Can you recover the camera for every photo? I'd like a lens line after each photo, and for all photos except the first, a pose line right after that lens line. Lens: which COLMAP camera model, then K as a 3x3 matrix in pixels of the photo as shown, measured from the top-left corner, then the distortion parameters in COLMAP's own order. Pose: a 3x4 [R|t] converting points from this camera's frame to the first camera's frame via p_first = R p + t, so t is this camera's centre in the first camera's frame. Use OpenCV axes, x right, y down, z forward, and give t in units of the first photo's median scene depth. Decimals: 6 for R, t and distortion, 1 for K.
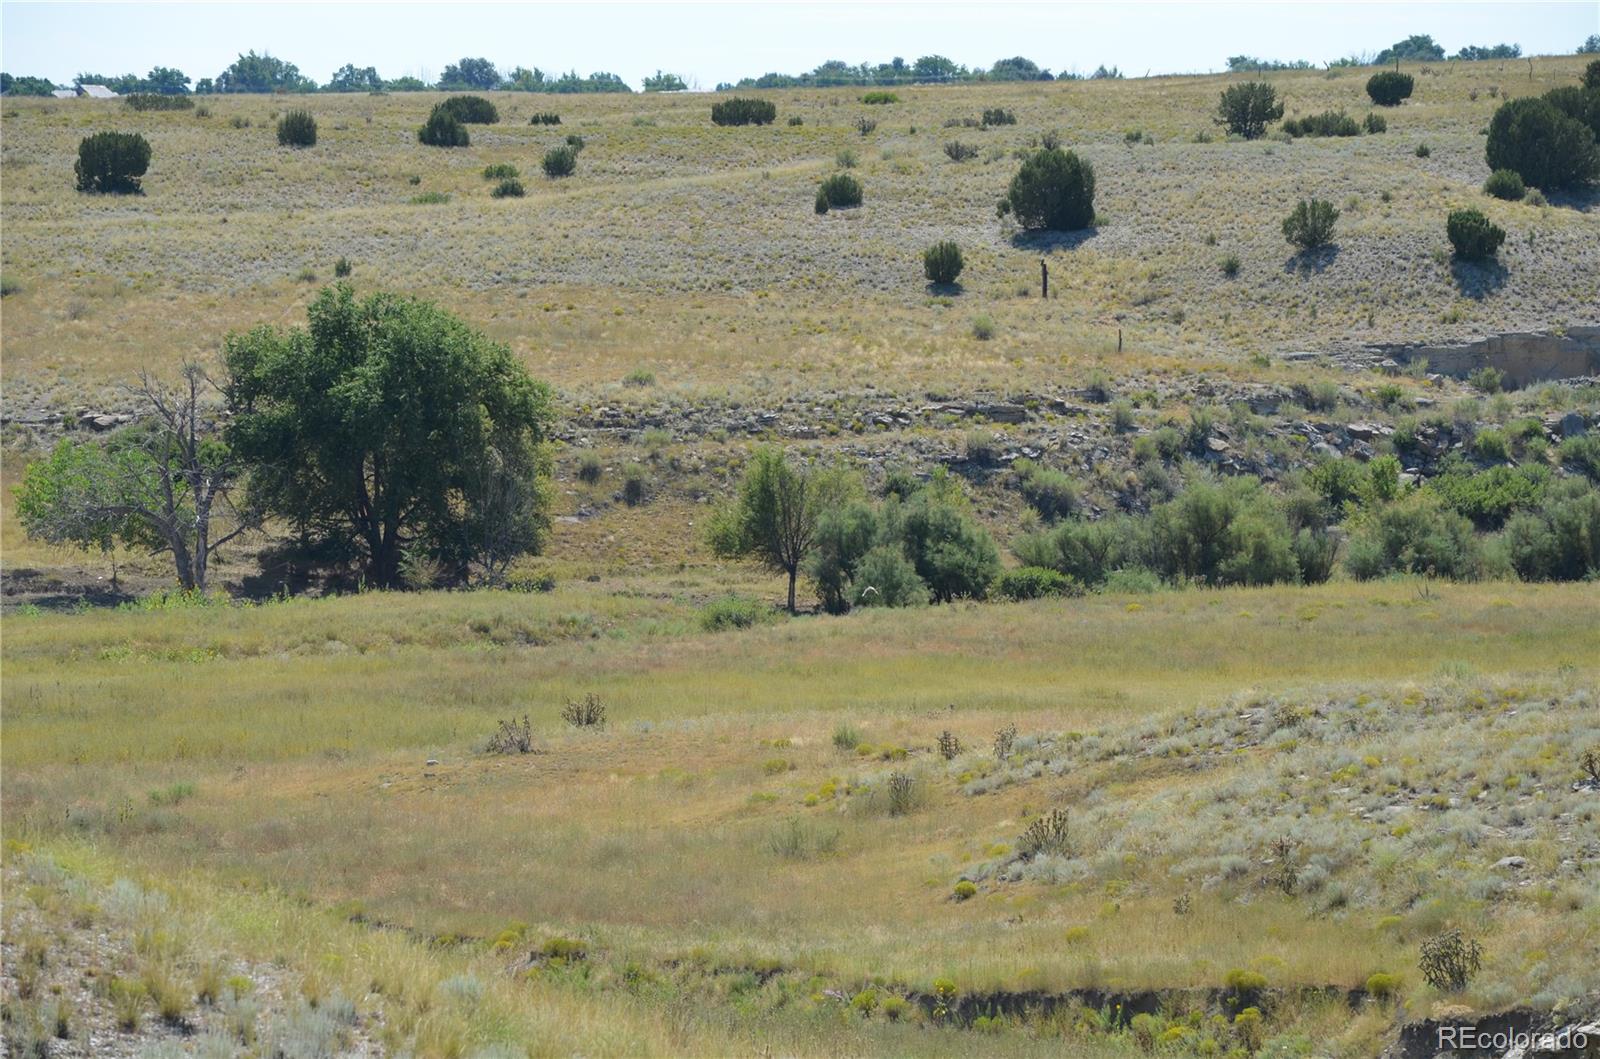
lens RADIAL K [[8229.9, 0, 801.3], [0, 8229.9, 525.6], [0, 0, 1]] dist [1.889137, 0.000000]
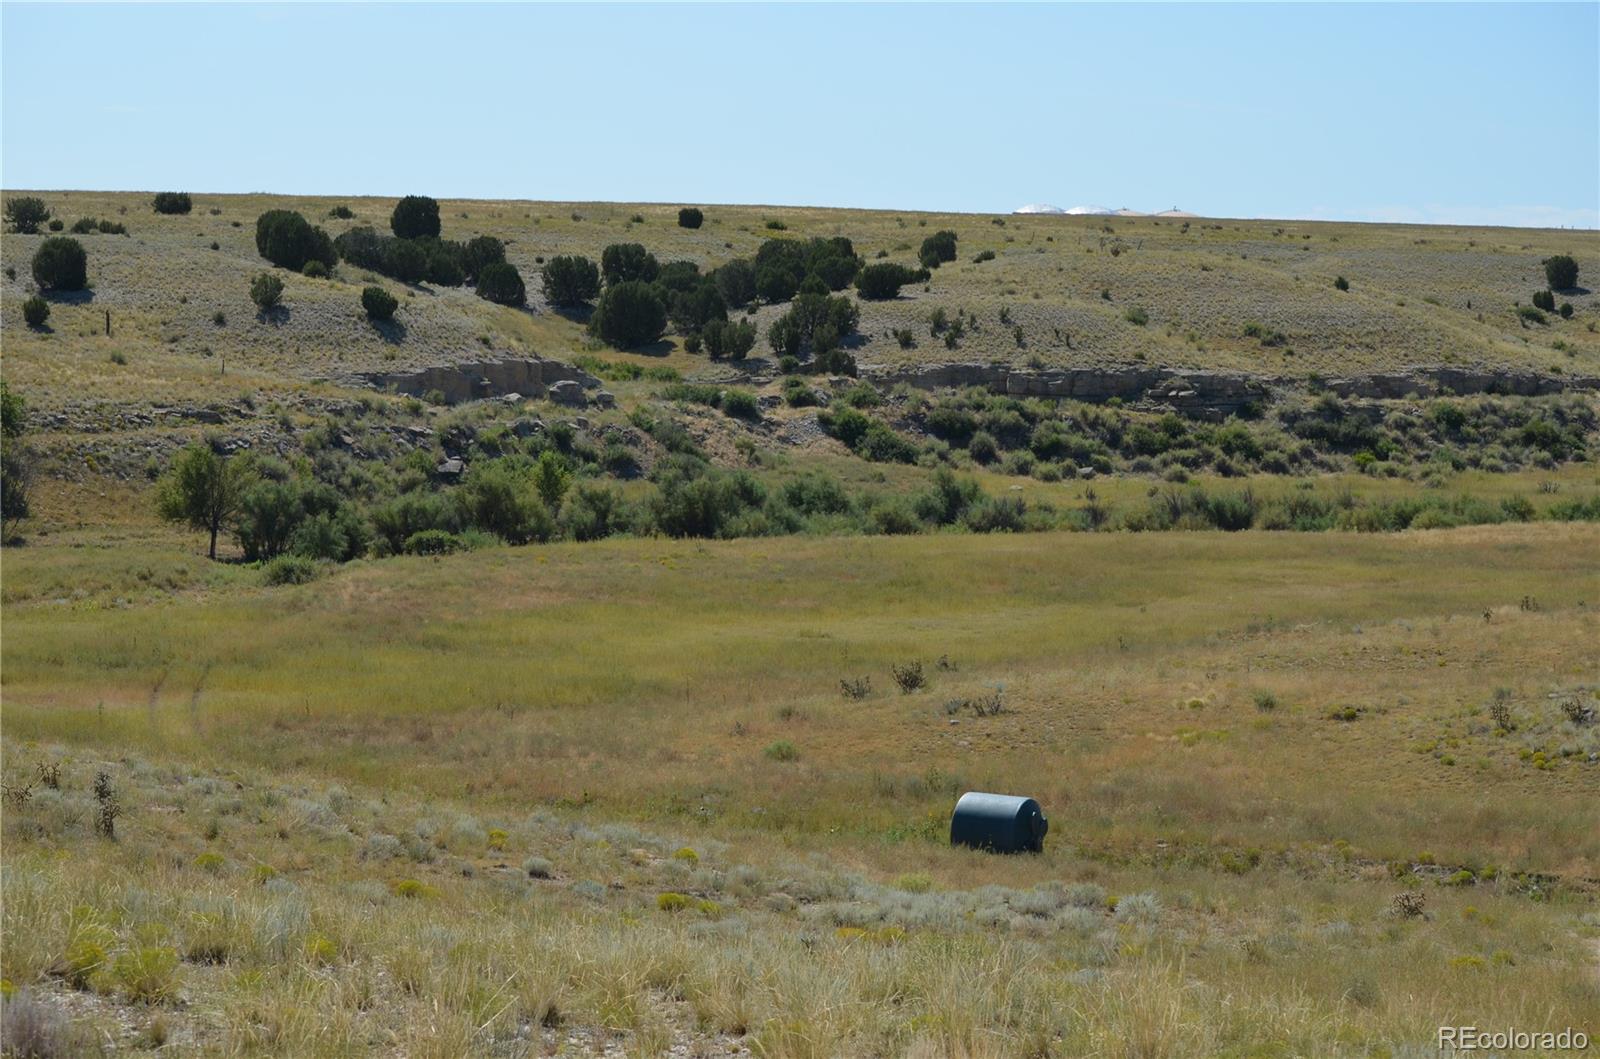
lens RADIAL K [[4350.4, 0, 799.9], [0, 4350.4, 529.0], [0, 0, 1]] dist [0.054910, 0.000000]
pose [[0.895640, 0.000443, 0.444779, -0.213603], [-0.008215, 0.999845, 0.015546, -0.006287], [-0.444703, -0.017577, 0.895505, 0.250583]]
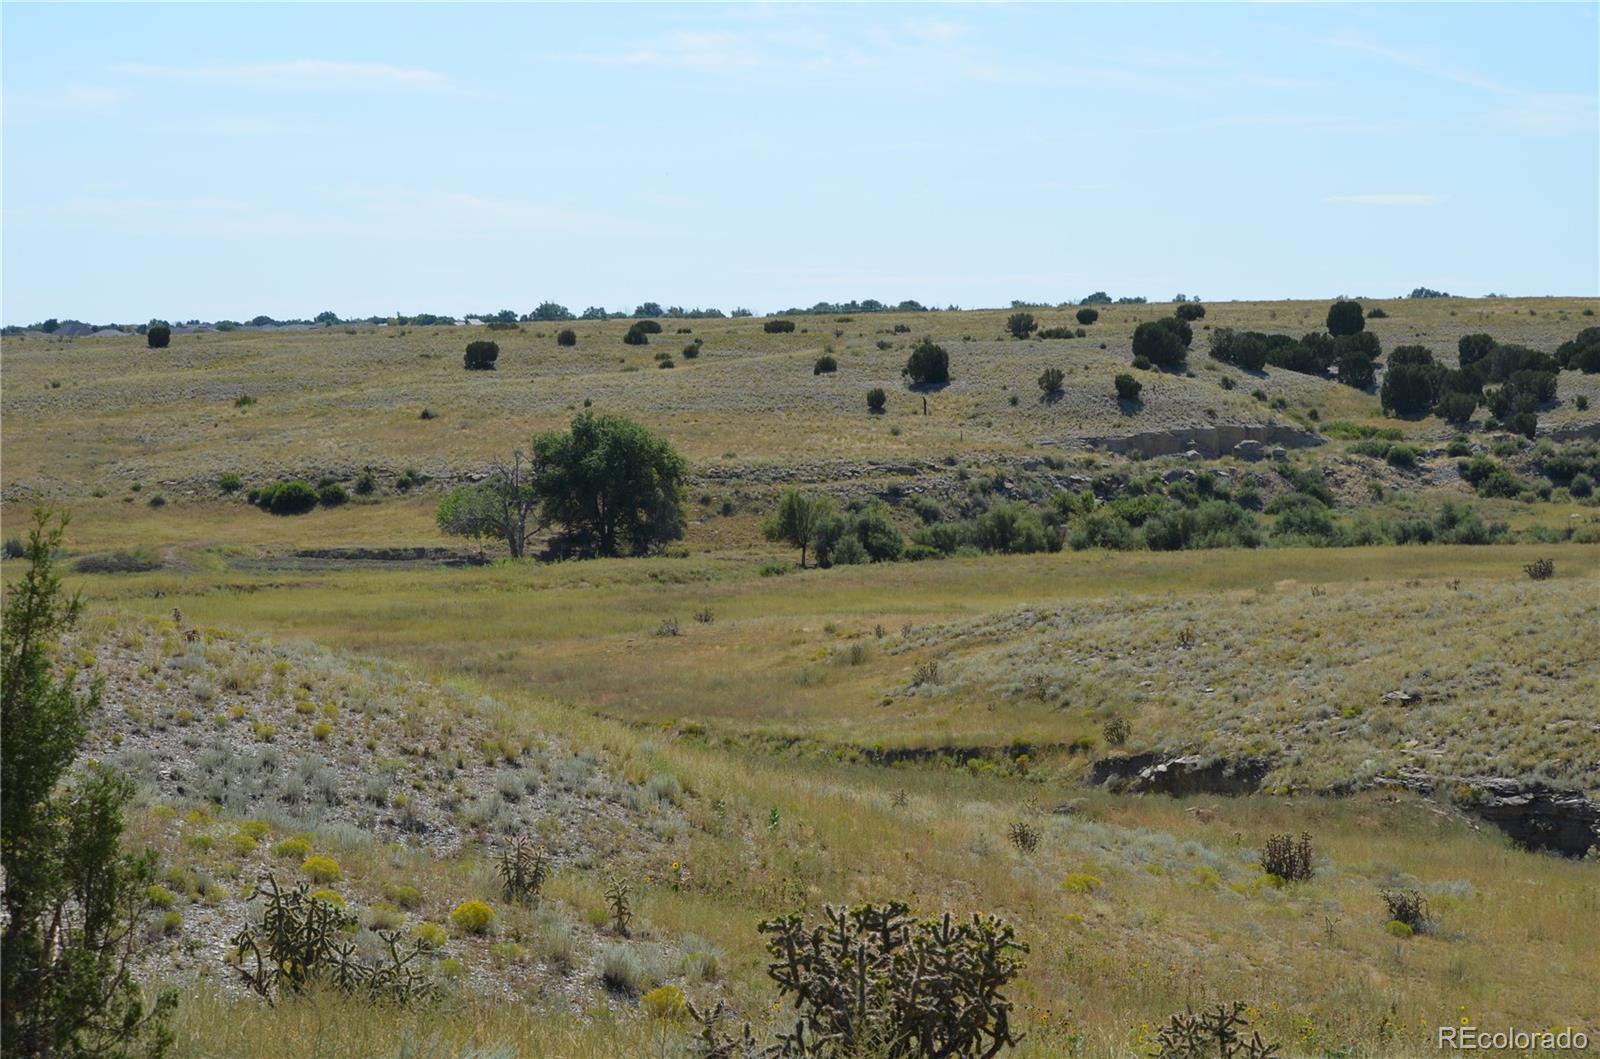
lens RADIAL K [[3969.2, 0, 803.1], [0, 3969.2, 531.0], [0, 0, 1]] dist [-0.386123, 0.000000]
pose [[0.999991, -0.004160, -0.001248, -0.000004], [0.004162, 0.999990, 0.001297, 0.000110], [0.001243, -0.001302, 0.999998, 0.004285]]
